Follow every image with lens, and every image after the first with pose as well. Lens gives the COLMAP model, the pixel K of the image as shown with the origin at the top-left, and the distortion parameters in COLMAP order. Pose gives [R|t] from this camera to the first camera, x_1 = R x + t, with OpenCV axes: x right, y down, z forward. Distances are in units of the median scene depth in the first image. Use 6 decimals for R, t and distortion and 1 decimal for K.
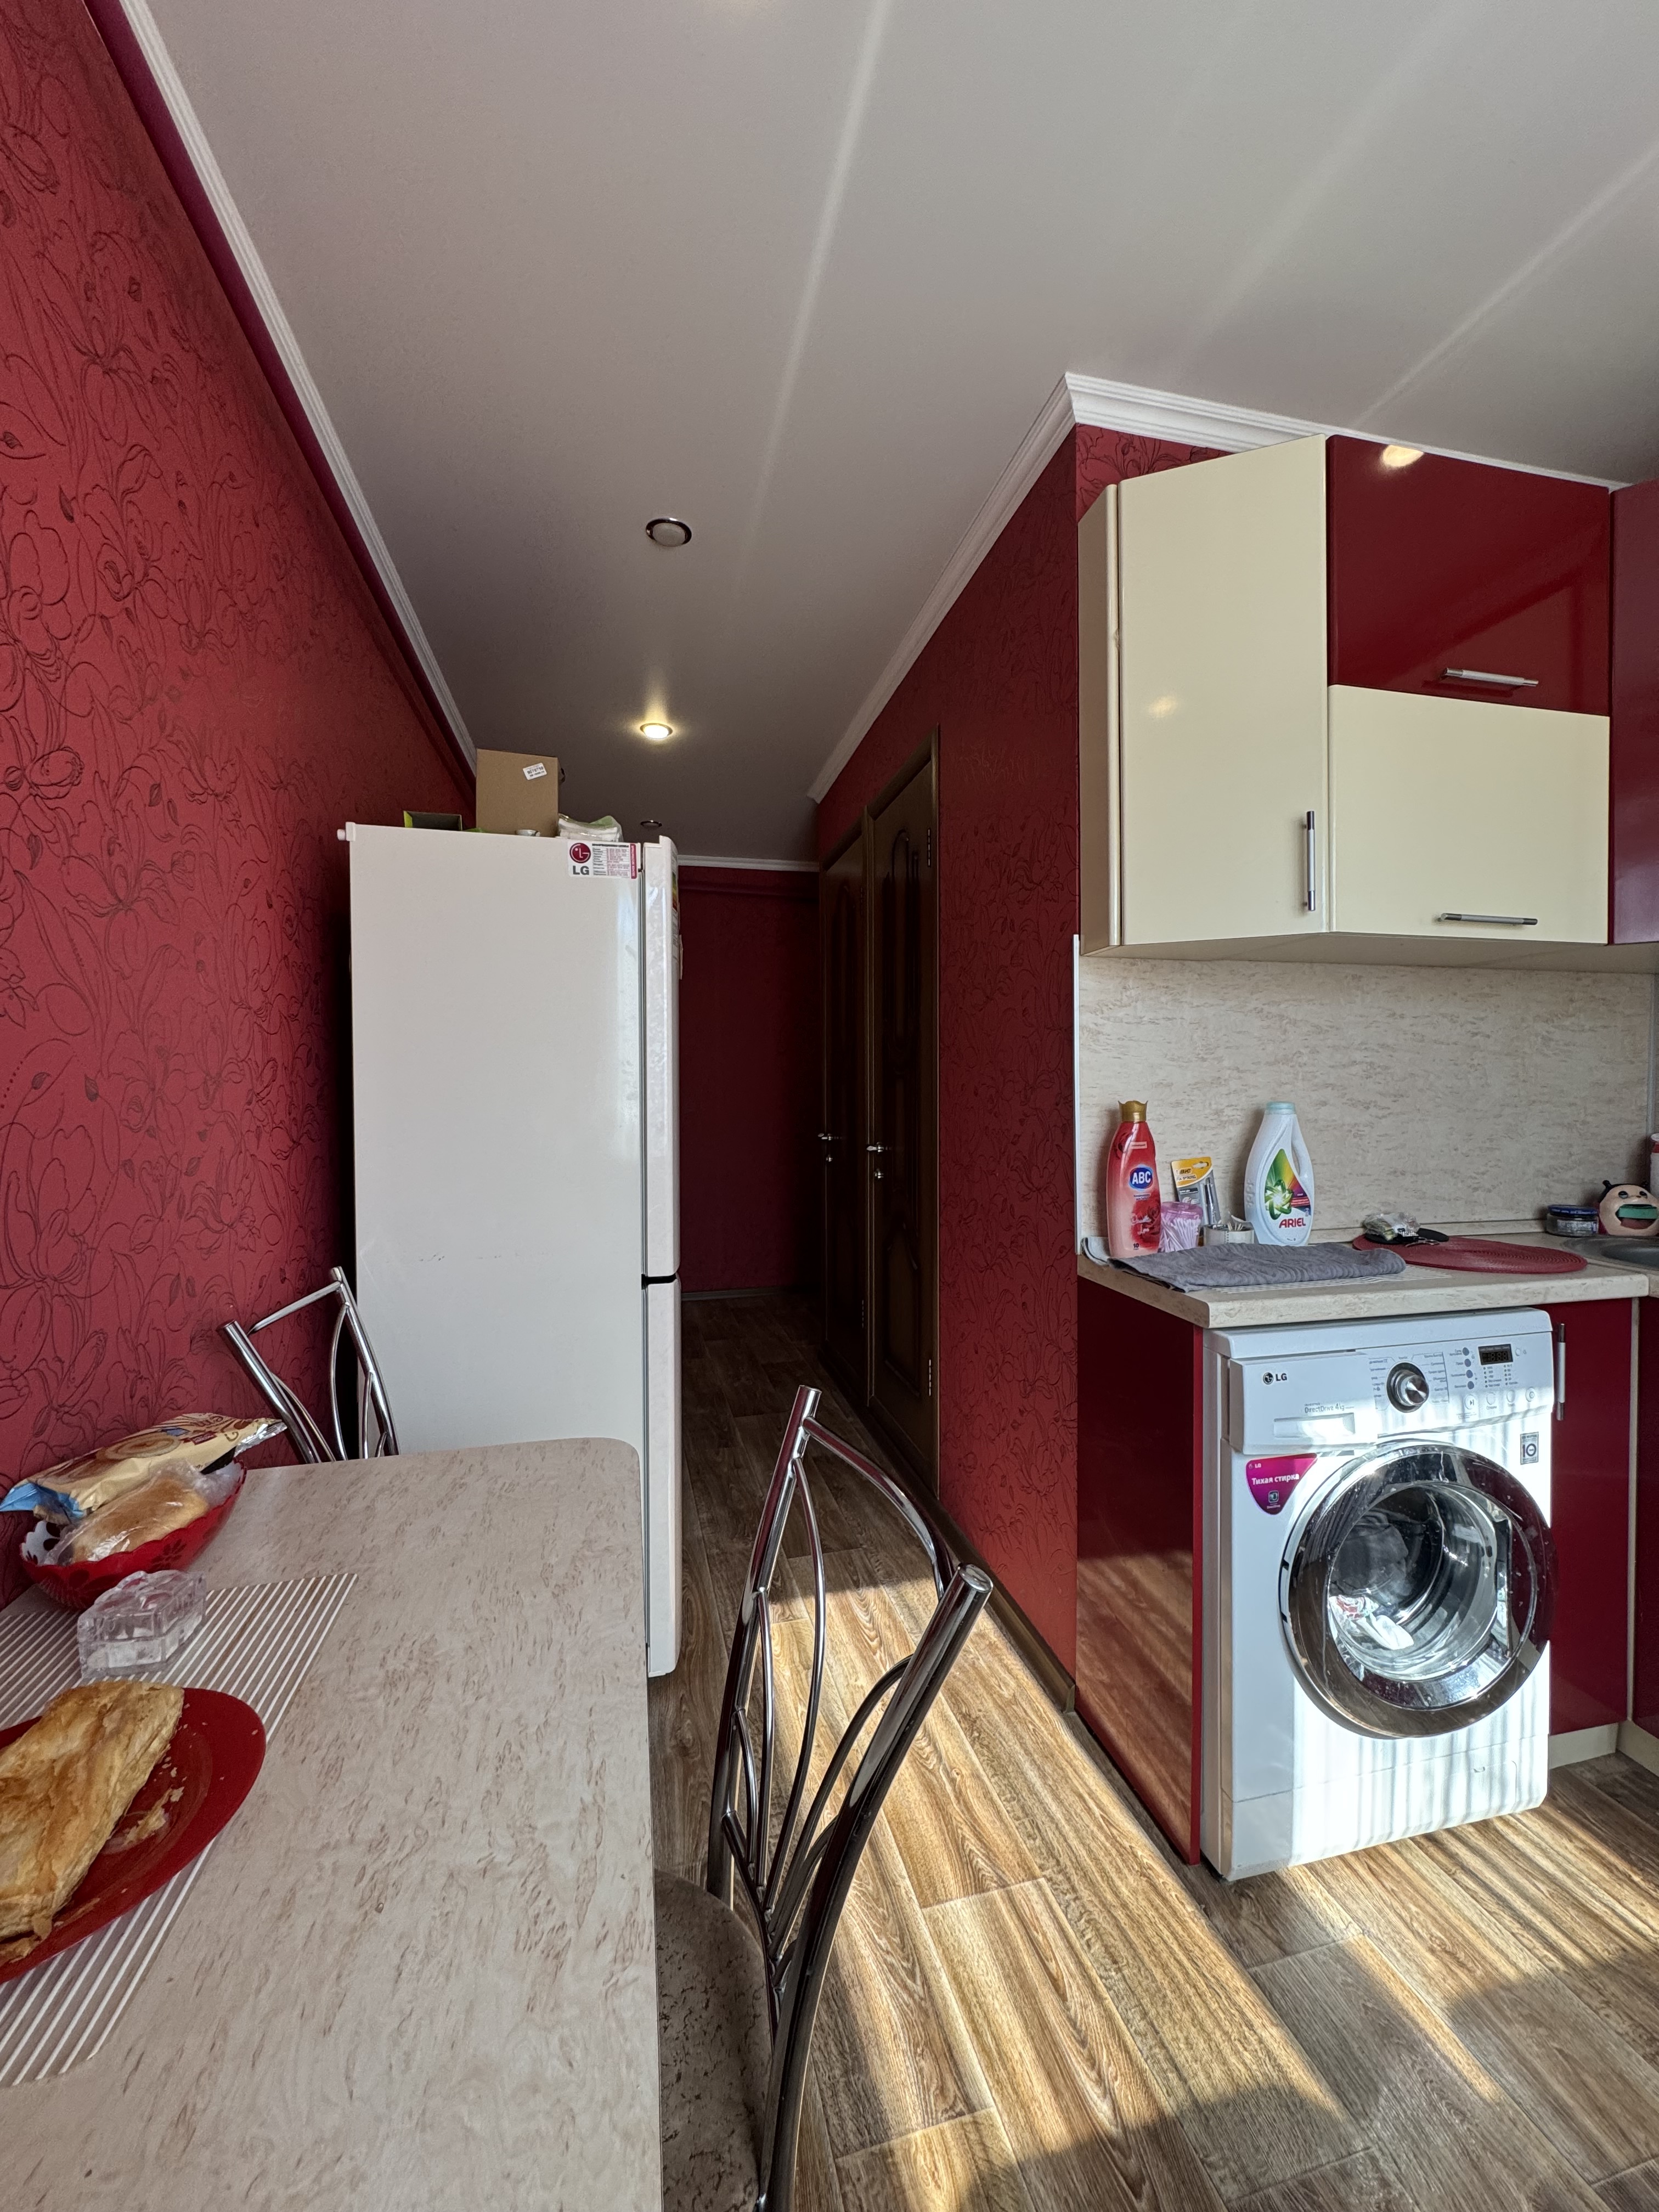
lens RADIAL K [[880.5, 0, 830.2], [0, 880.5, 1106.2], [0, 0, 1]] dist [-0.001456, 0.000506]
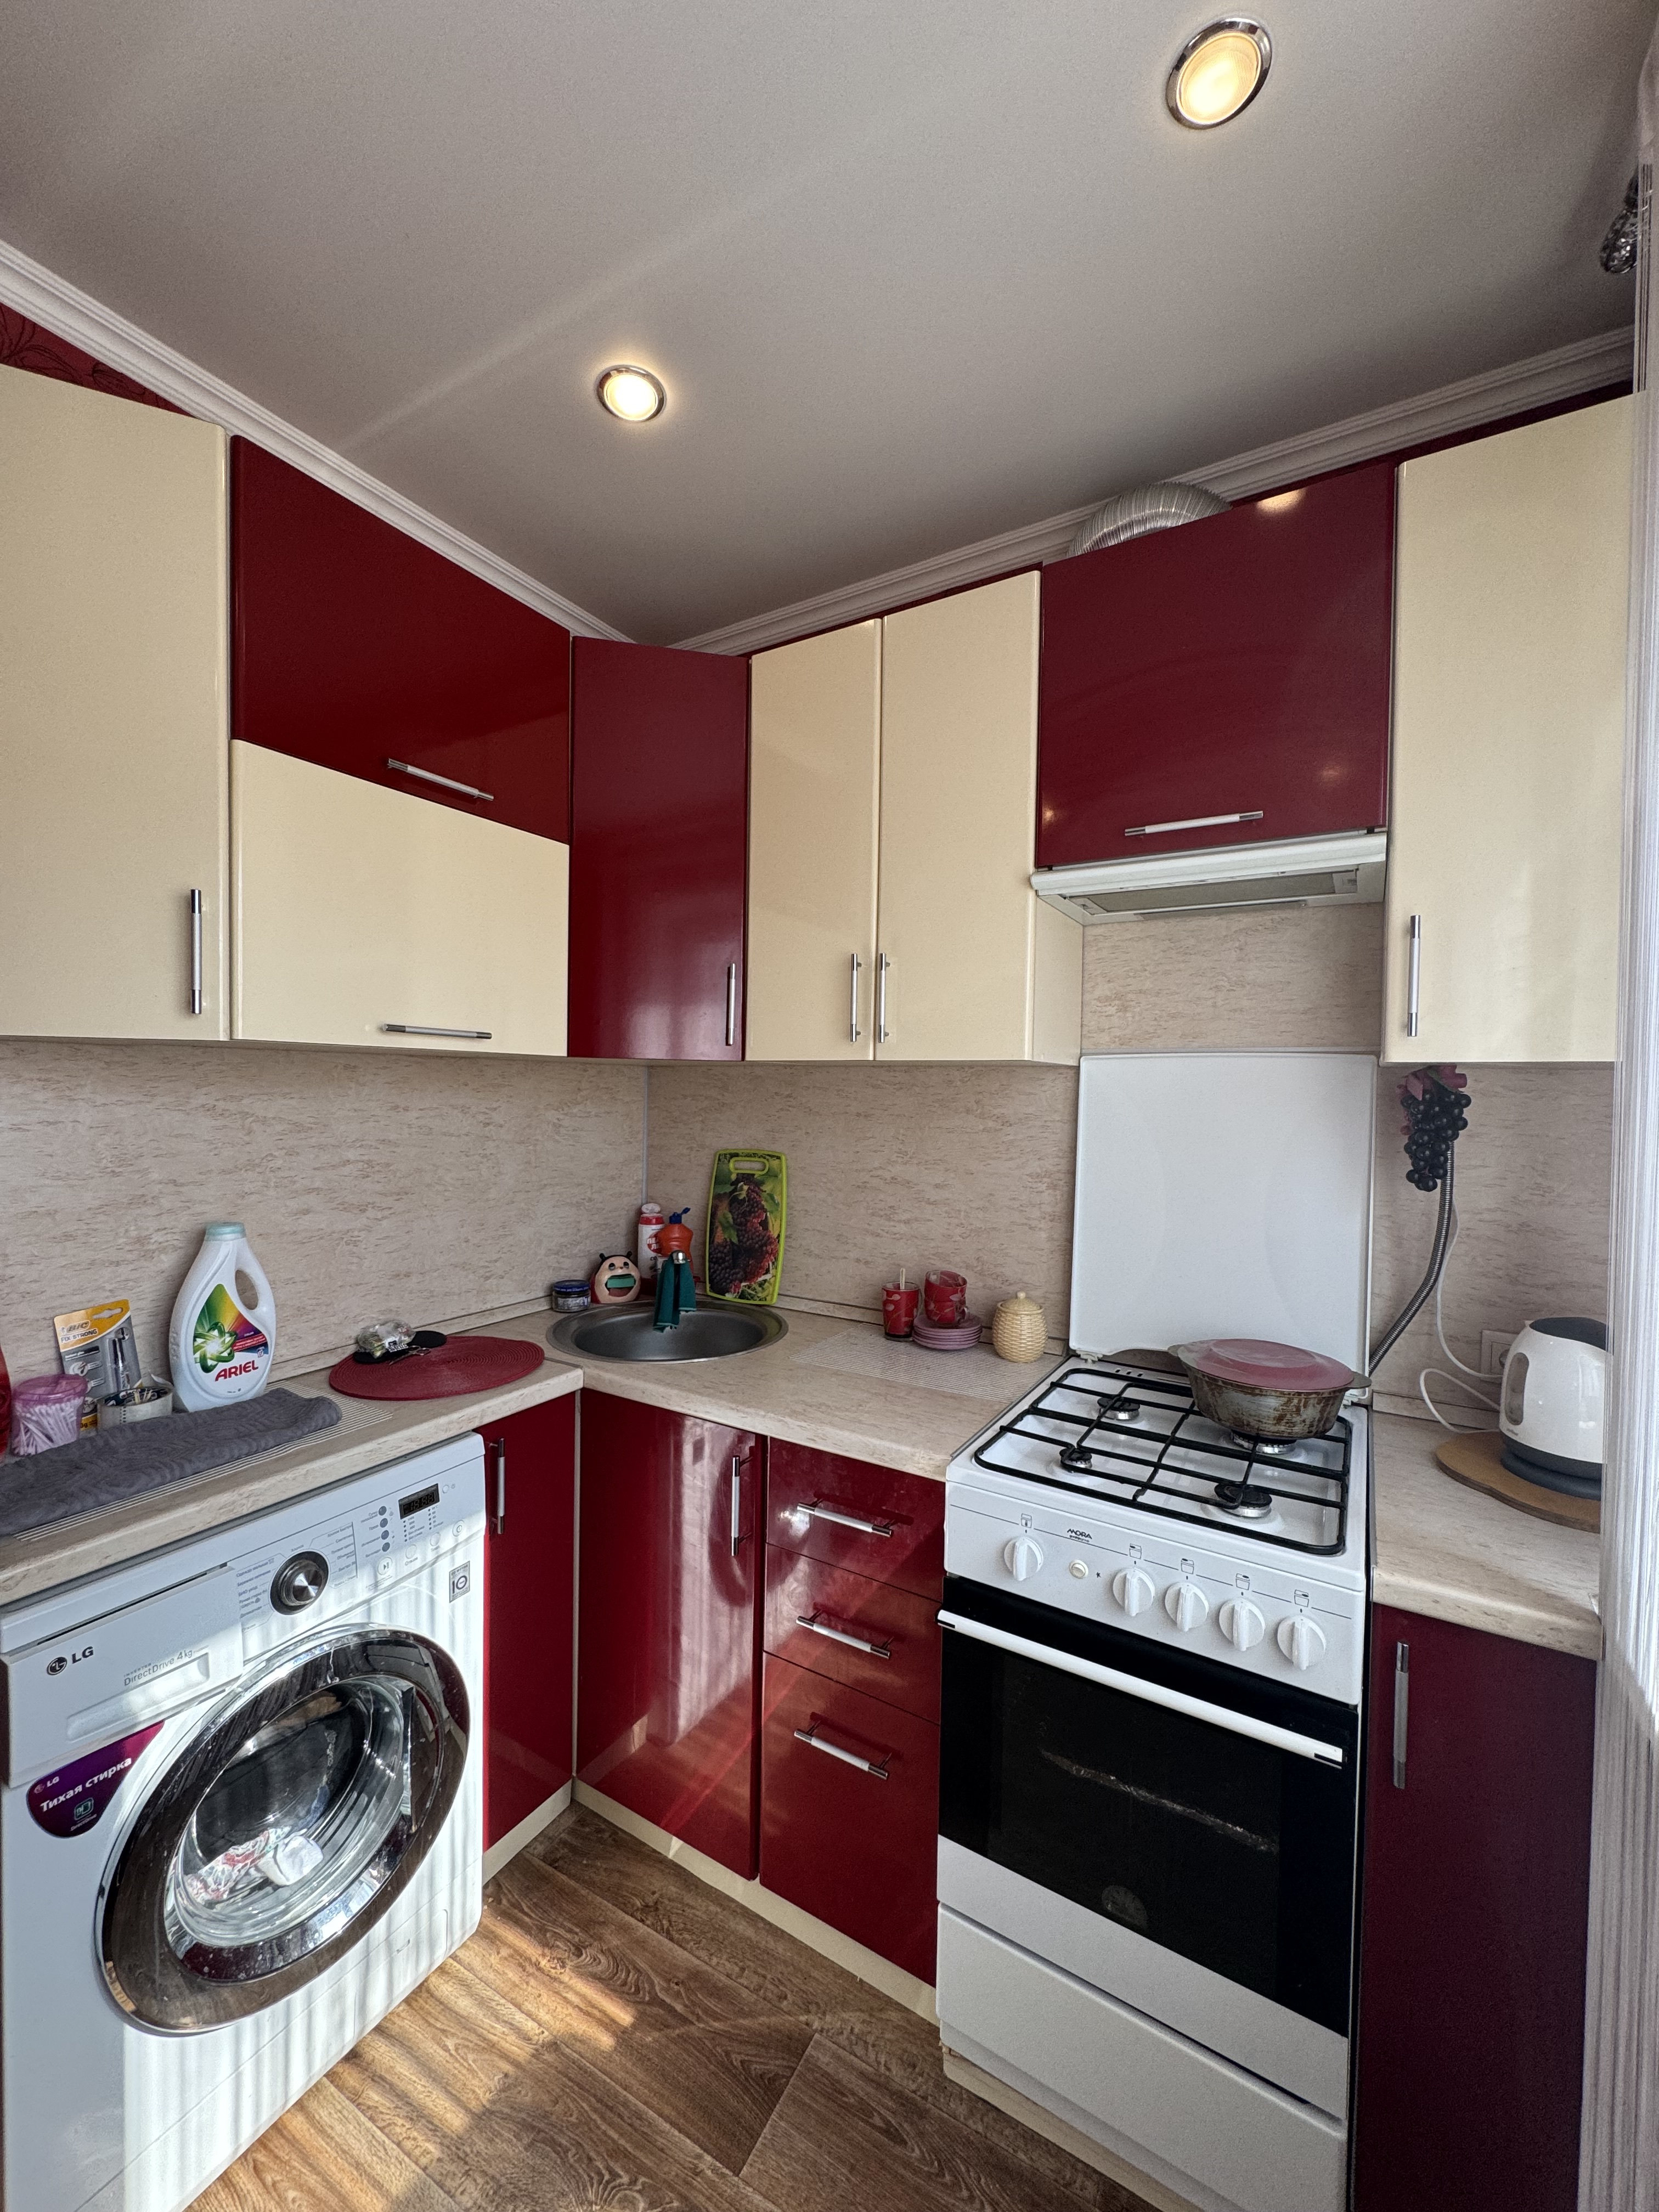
lens RADIAL K [[881.7, 0, 831.0], [0, 881.7, 1103.9], [0, 0, 1]] dist [-0.002399, 0.000366]
pose [[0.689503, 0.003356, 0.724275, 0.337370], [-0.006221, 0.999980, 0.001289, -0.134179], [-0.724256, -0.005394, 0.689510, 0.025710]]
